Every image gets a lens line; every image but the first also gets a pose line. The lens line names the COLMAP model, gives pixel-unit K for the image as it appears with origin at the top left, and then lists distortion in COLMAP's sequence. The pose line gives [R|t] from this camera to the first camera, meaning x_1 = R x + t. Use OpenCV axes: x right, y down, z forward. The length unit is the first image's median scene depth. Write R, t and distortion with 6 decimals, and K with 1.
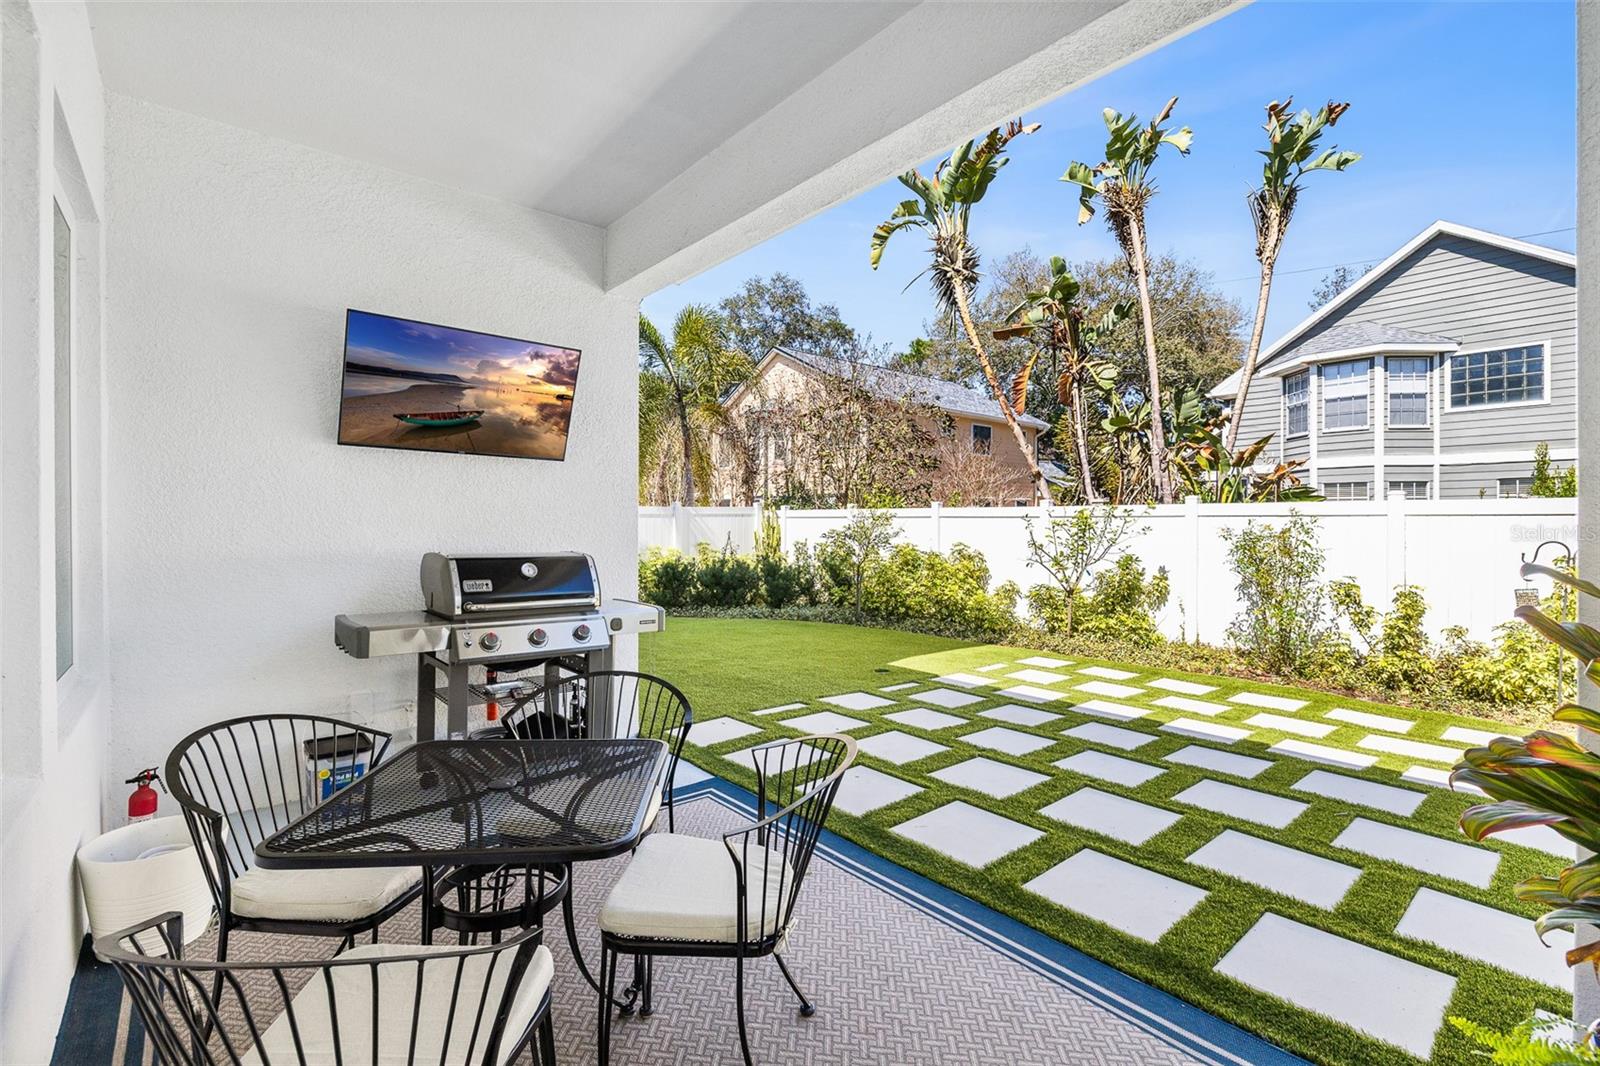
lens RADIAL K [[719.6, 0, 798.1], [0, 719.6, 533.5], [0, 0, 1]] dist [-0.024102, 0.015414]
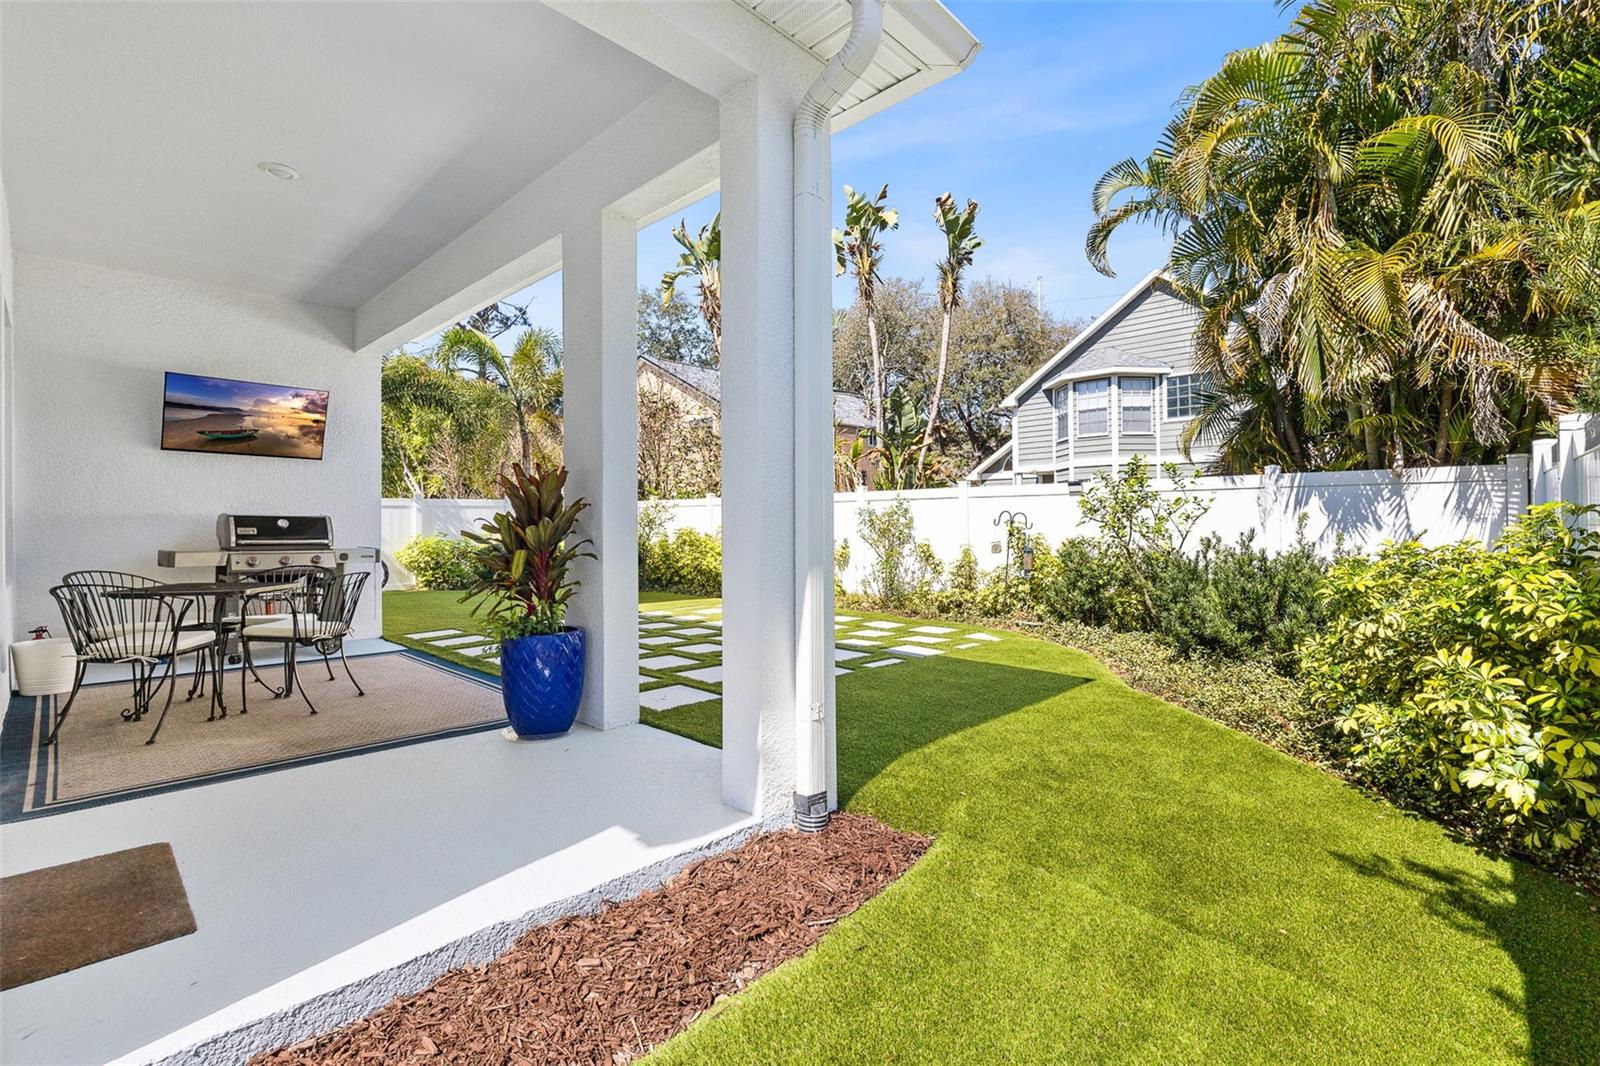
lens RADIAL K [[721.5, 0, 801.6], [0, 721.5, 525.0], [0, 0, 1]] dist [0.000681, 0.000229]
pose [[0.994300, -0.007918, 0.106325, 0.236187], [0.009281, 0.999881, -0.012333, 0.030828], [-0.106215, 0.013250, 0.994255, -0.296640]]
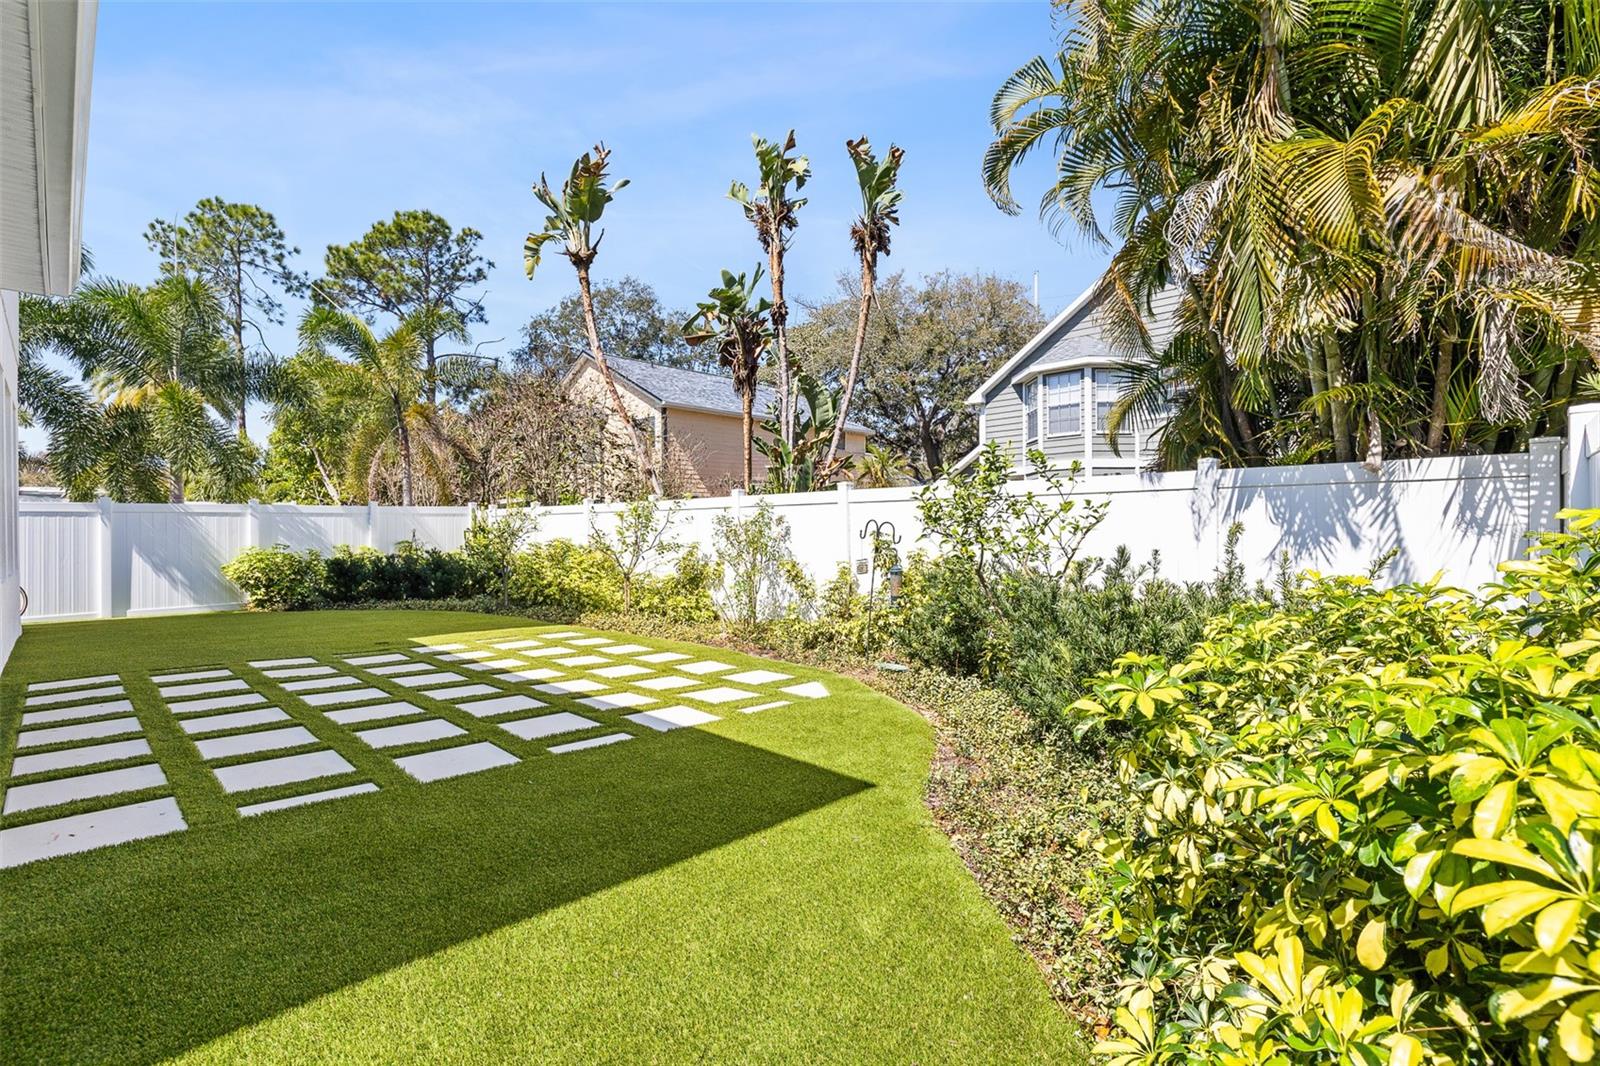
lens RADIAL K [[733.1, 0, 798.3], [0, 733.1, 545.0], [0, 0, 1]] dist [0.000803, -0.000376]
pose [[0.995838, -0.008122, 0.090779, 0.445371], [0.007877, 0.999964, 0.003062, 0.026472], [-0.090800, -0.002334, 0.995866, -0.128597]]
